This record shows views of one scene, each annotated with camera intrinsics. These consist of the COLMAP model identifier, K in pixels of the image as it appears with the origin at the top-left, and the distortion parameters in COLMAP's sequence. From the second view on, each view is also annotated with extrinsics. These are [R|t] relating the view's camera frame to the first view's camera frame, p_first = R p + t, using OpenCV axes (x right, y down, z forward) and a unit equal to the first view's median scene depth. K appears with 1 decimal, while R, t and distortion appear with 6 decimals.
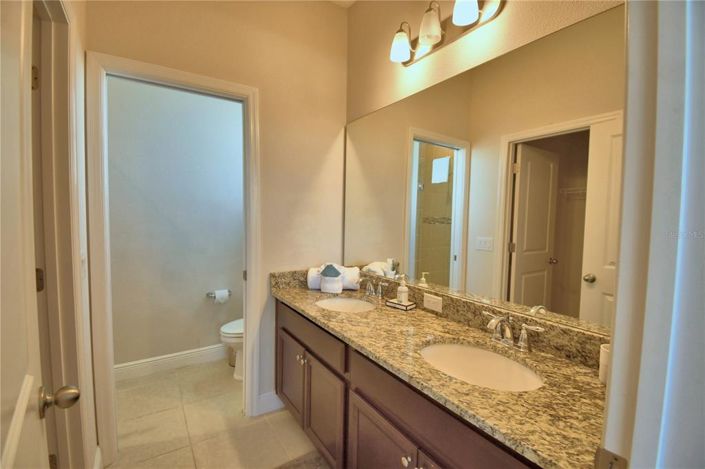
lens RADIAL K [[312.9, 0, 348.7], [0, 312.9, 234.4], [0, 0, 1]] dist [0.000374, -0.000605]
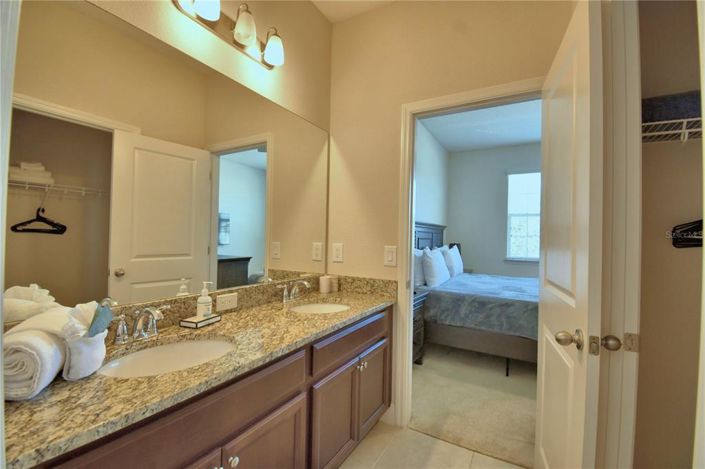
lens RADIAL K [[312.9, 0, 348.7], [0, 312.9, 234.4], [0, 0, 1]] dist [0.000374, -0.000605]
pose [[-0.451214, -0.019509, 0.892202, -0.850007], [0.022624, 0.999190, 0.033290, -0.013641], [-0.892129, 0.035206, -0.450407, 1.233894]]
